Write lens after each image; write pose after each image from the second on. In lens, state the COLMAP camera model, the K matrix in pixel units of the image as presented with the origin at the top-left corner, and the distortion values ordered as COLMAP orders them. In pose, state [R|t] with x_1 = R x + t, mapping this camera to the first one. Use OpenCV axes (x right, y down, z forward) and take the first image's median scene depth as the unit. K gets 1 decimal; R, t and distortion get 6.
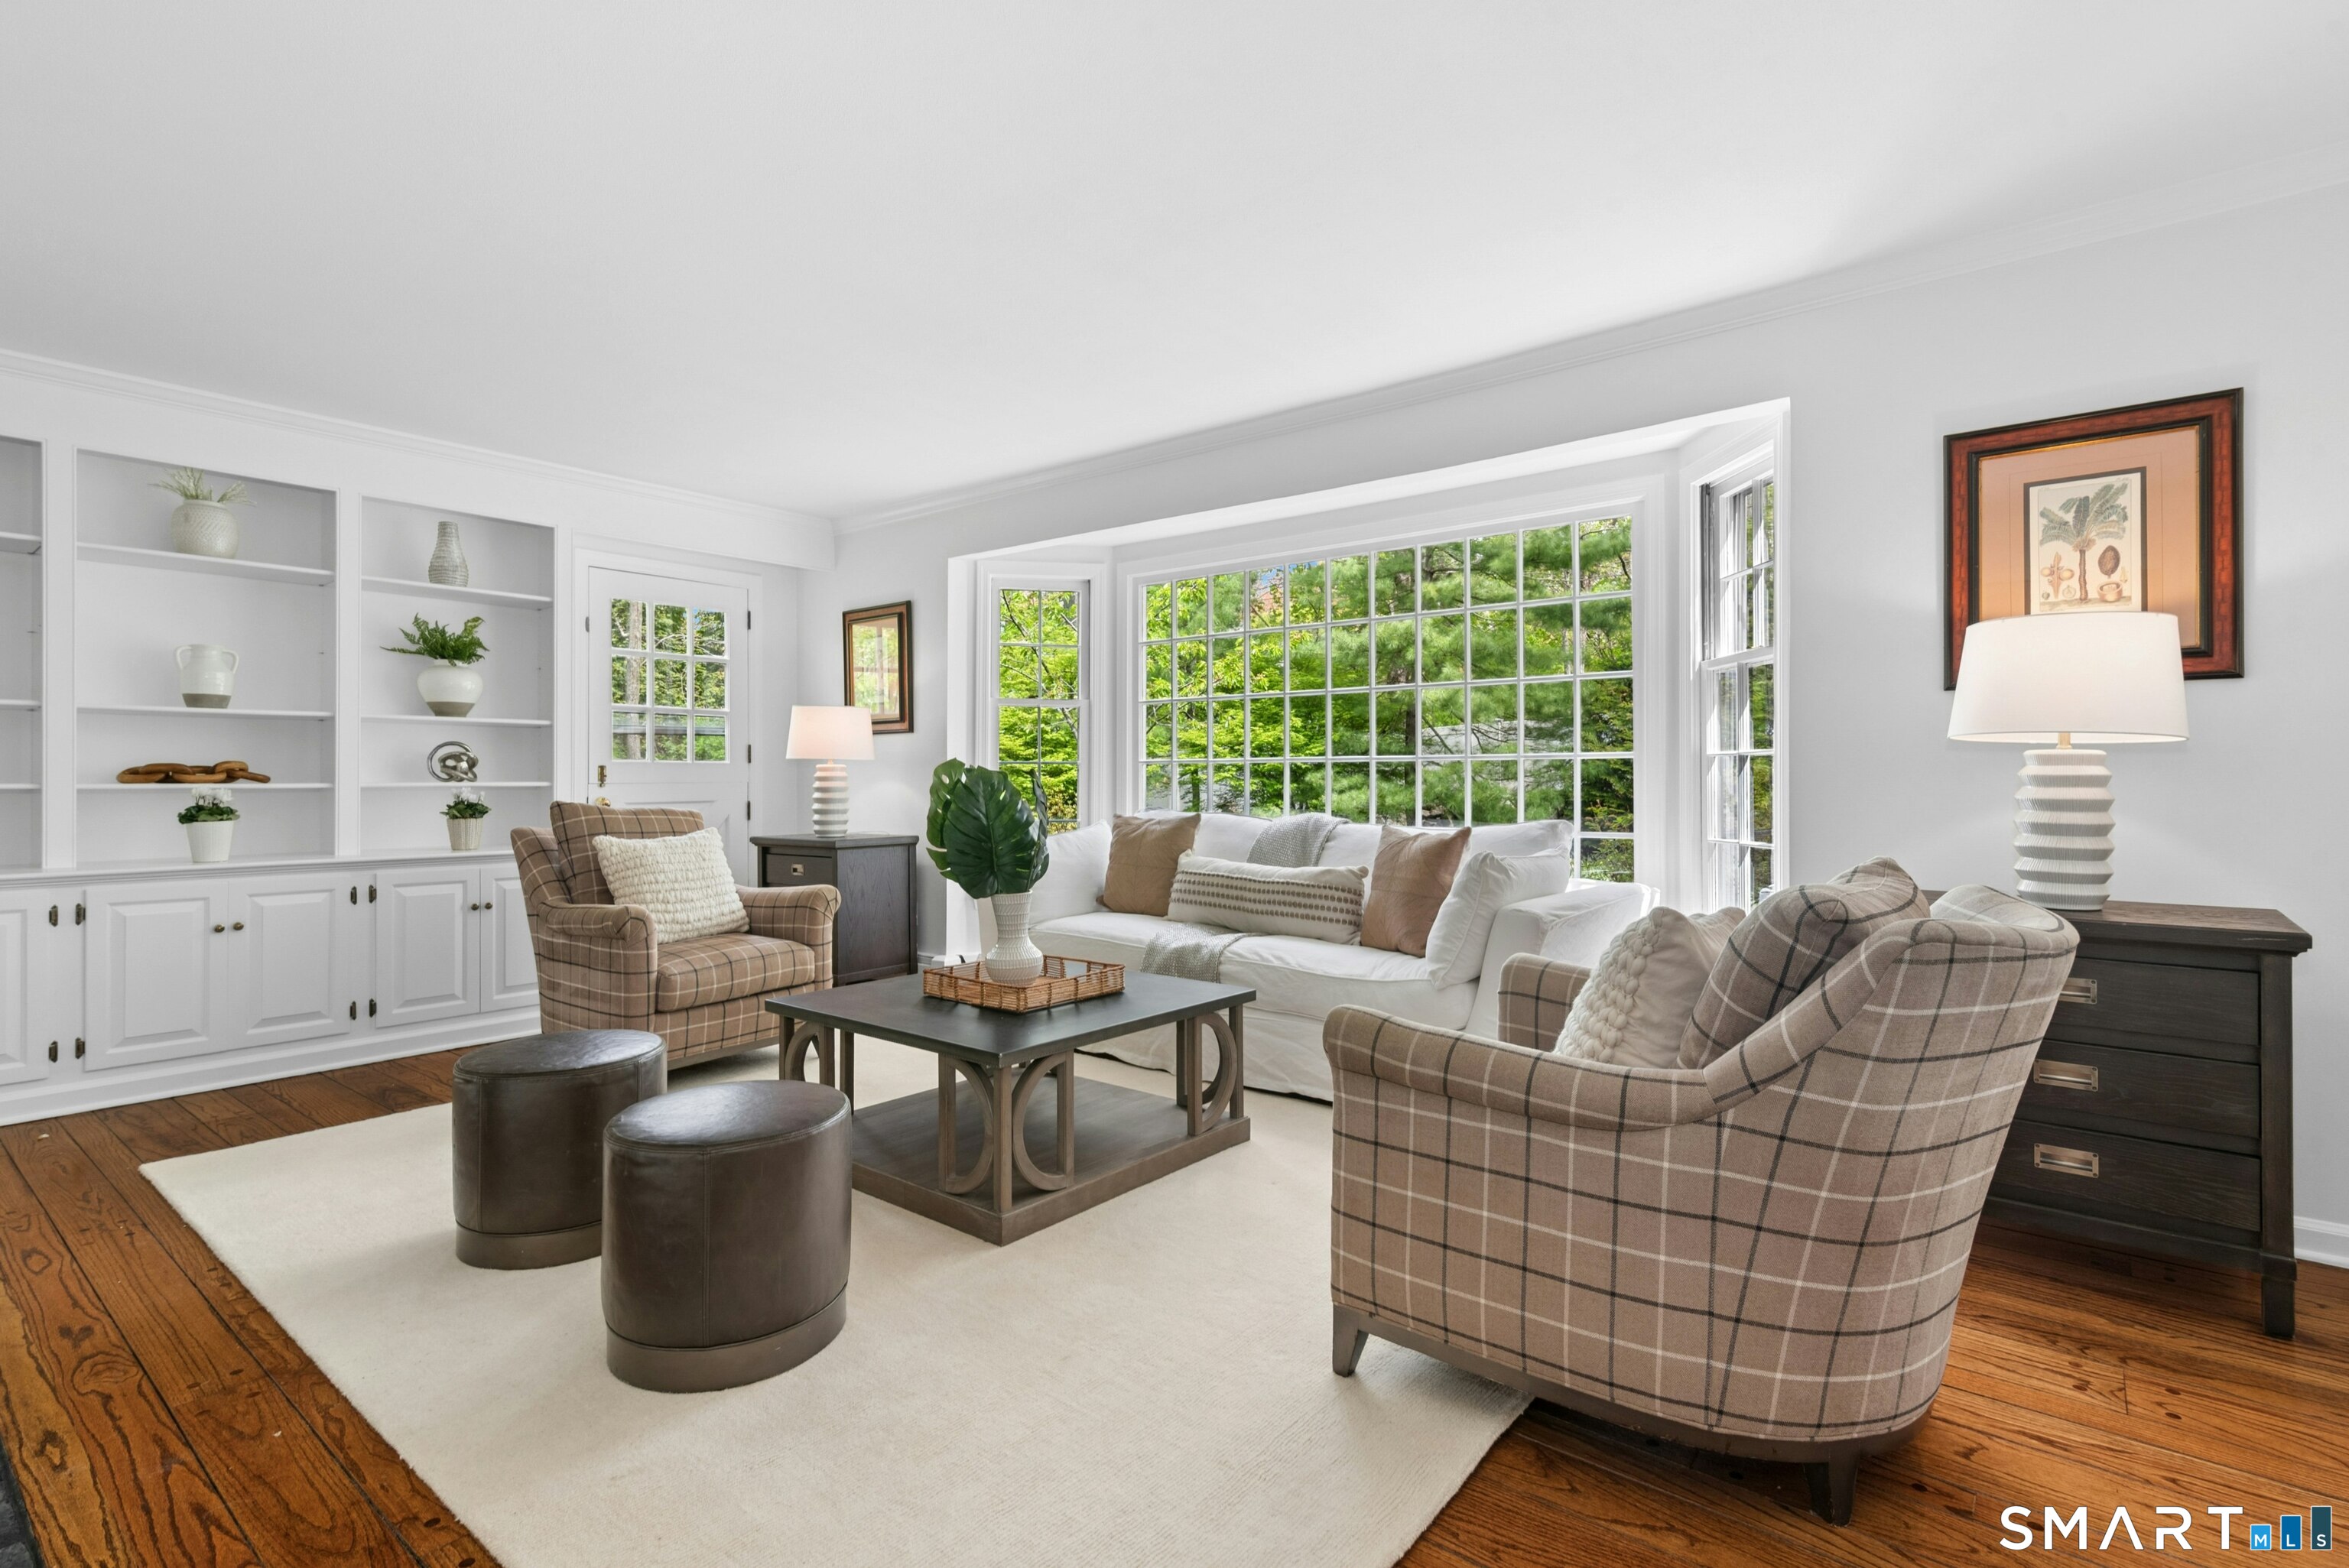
lens RADIAL K [[1105.3, 0, 1178.3], [0, 1105.3, 779.4], [0, 0, 1]] dist [0.005620, -0.000171]
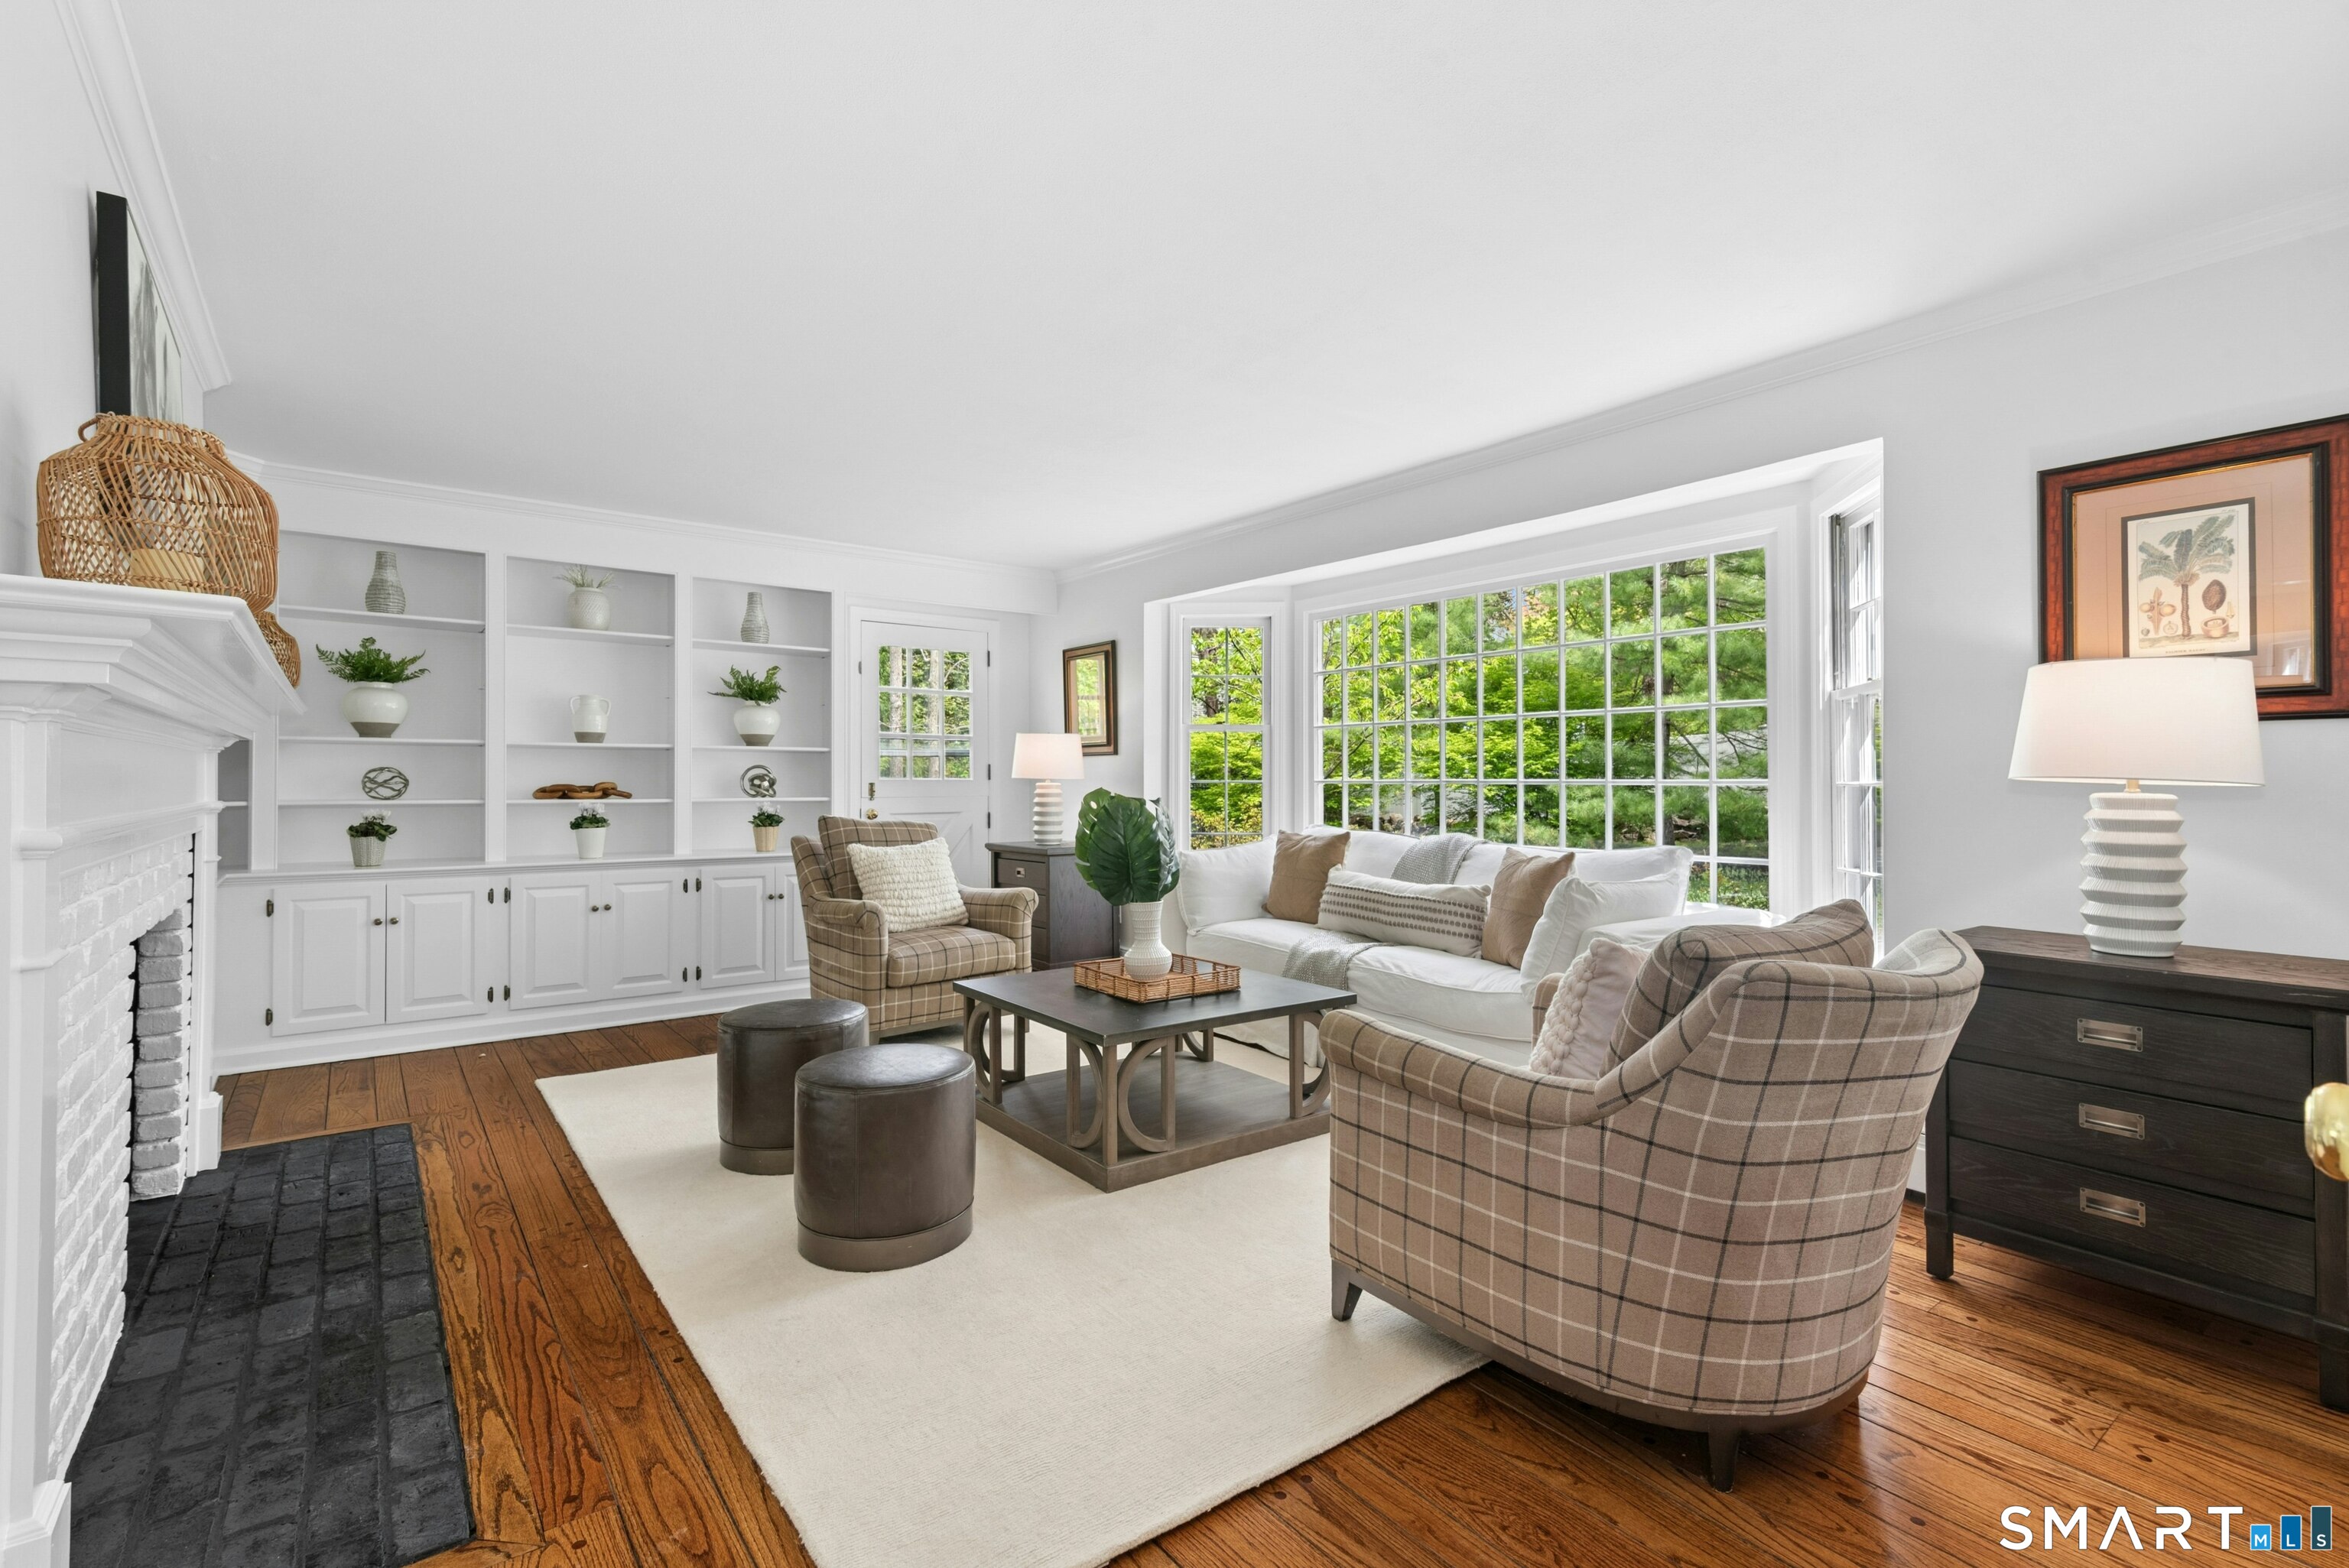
lens RADIAL K [[1064.0, 0, 1186.1], [0, 1064.0, 778.7], [0, 0, 1]] dist [0.009971, 0.000035]
pose [[0.971859, 0.003506, -0.235538, 0.198574], [-0.004422, 0.999985, -0.003362, -0.031801], [0.235523, 0.004309, 0.971859, -0.123699]]
